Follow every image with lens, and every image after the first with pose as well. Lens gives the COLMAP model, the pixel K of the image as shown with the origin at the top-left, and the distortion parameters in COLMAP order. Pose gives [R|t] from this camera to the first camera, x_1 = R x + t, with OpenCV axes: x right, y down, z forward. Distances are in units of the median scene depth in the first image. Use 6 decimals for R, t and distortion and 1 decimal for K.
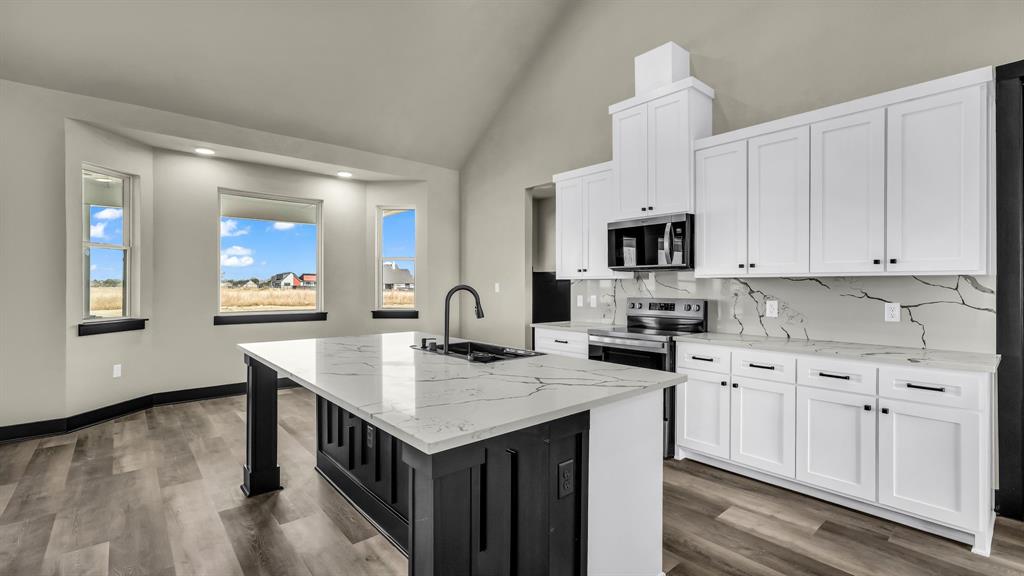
lens RADIAL K [[453.6, 0, 511.0], [0, 453.6, 282.8], [0, 0, 1]] dist [0.007279, -0.000930]
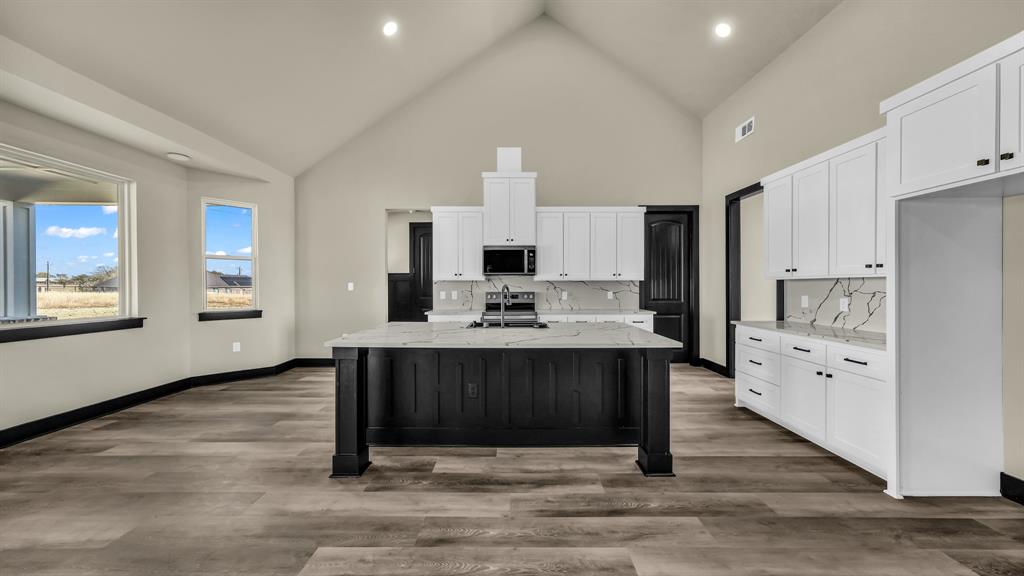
lens RADIAL K [[403.4, 0, 482.5], [0, 403.4, 289.7], [0, 0, 1]] dist [0.000214, 0.000001]
pose [[0.653419, -0.005537, 0.756976, -1.058358], [-0.002618, 0.999951, 0.009574, 0.012955], [-0.756992, -0.008237, 0.653372, 0.085448]]
